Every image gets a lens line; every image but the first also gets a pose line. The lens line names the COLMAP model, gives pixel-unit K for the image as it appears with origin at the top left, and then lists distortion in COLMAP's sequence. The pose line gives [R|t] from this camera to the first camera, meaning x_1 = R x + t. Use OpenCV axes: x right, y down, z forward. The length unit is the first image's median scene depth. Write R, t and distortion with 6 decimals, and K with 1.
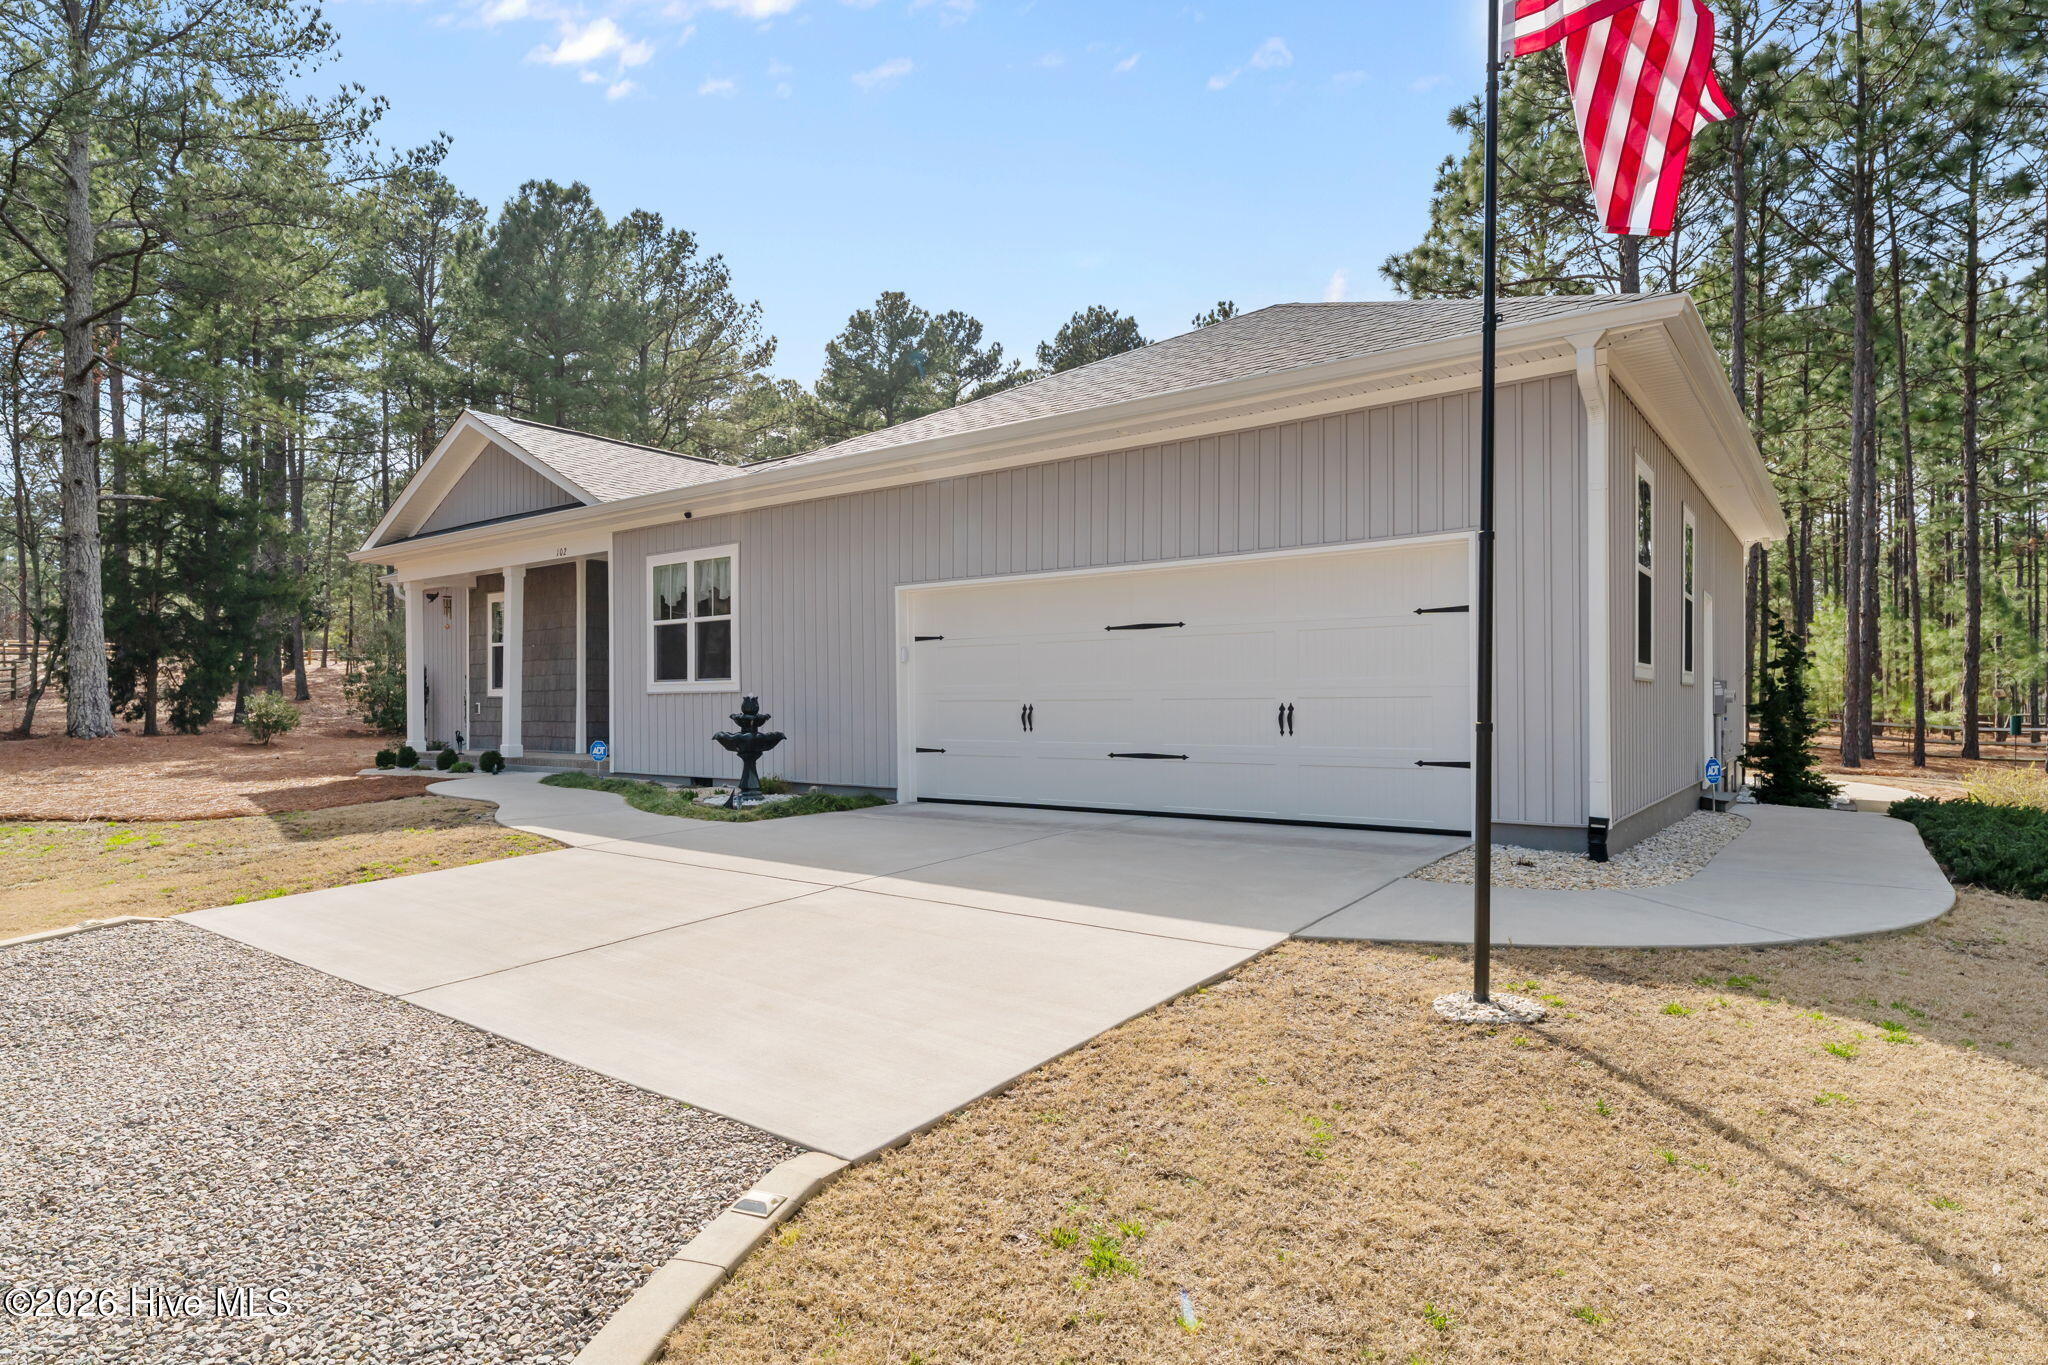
lens RADIAL K [[1098.0, 0, 1018.5], [0, 1098.0, 703.9], [0, 0, 1]] dist [-0.003084, 0.004229]
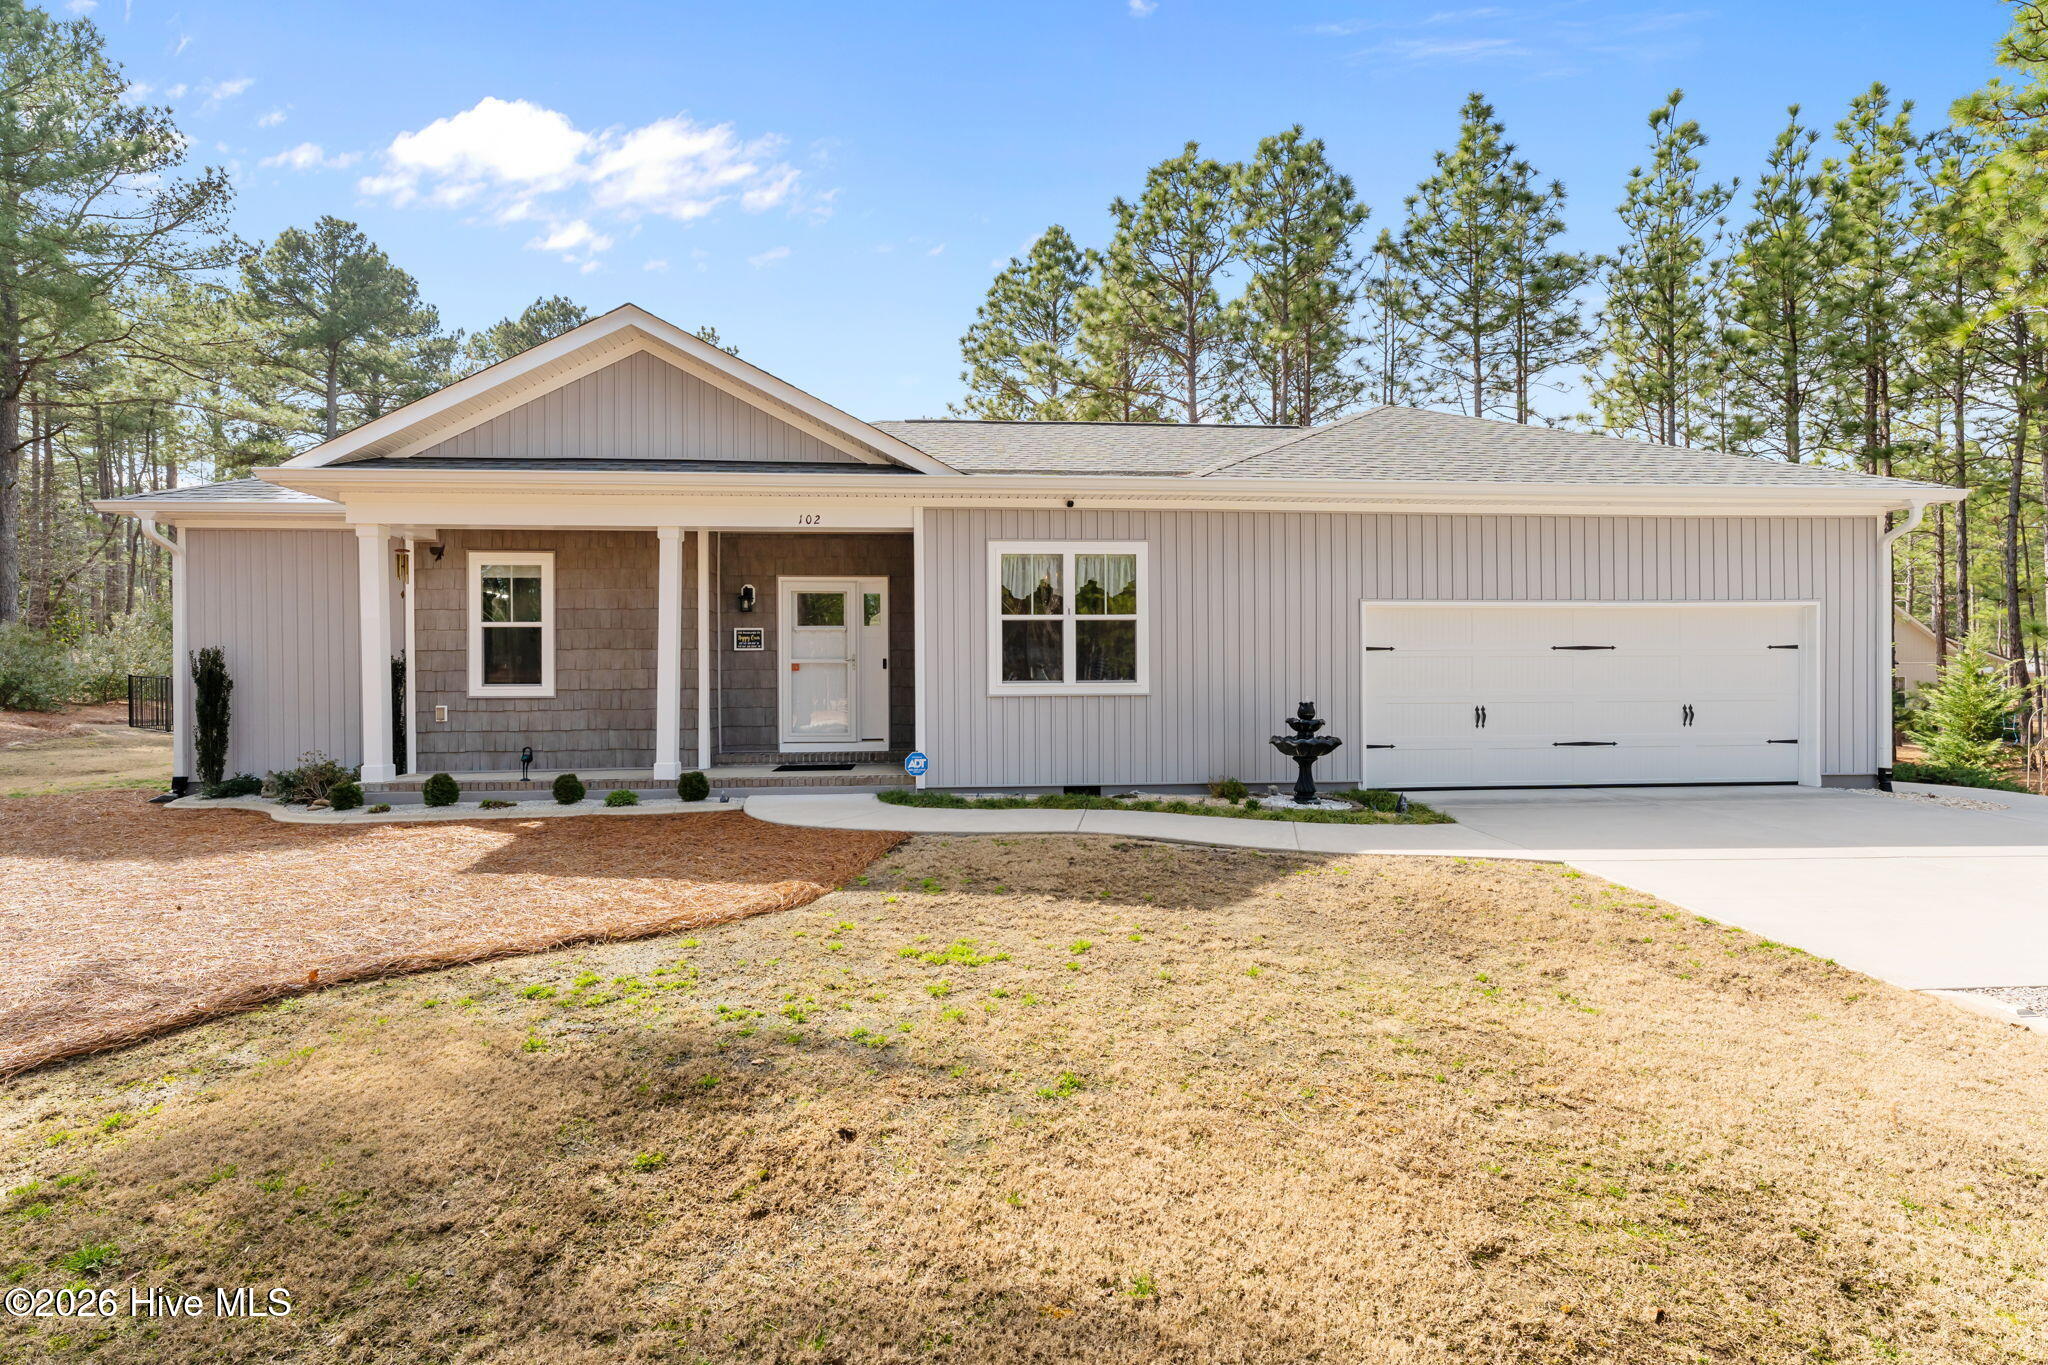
lens RADIAL K [[918.1, 0, 1022.2], [0, 918.1, 685.8], [0, 0, 1]] dist [-0.004211, -0.000310]
pose [[0.752856, -0.001063, 0.658184, -0.981607], [0.001304, 0.999999, 0.000124, -0.021539], [-0.658184, 0.000765, 0.752857, 0.514621]]
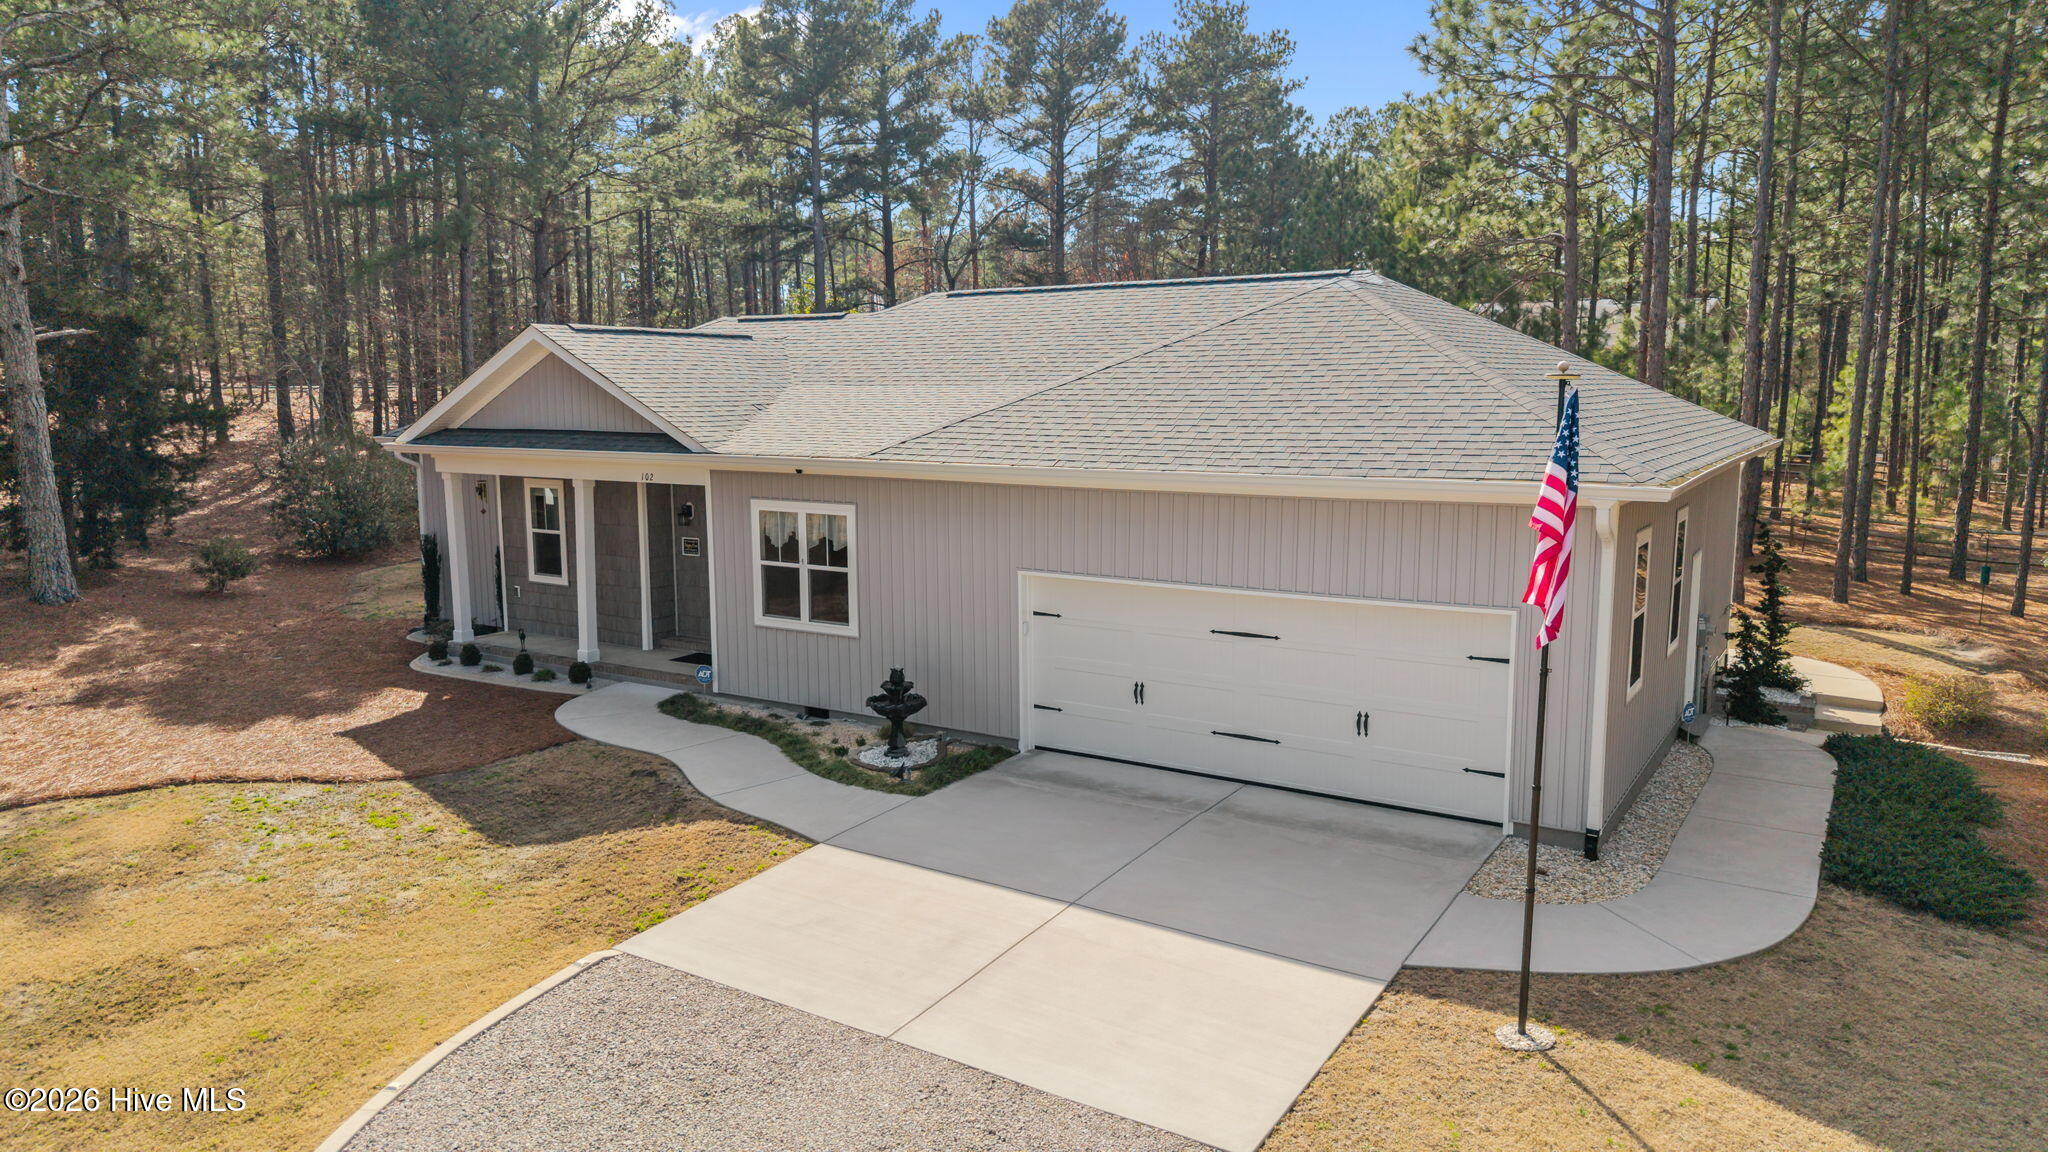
lens RADIAL K [[1346.3, 0, 1026.4], [0, 1346.3, 559.7], [0, 0, 1]] dist [0.023930, -0.010581]
pose [[0.996821, -0.010568, 0.078975, -0.213737], [0.000131, 0.991381, 0.131010, -0.301380], [-0.079679, -0.130583, 0.988230, -0.397239]]
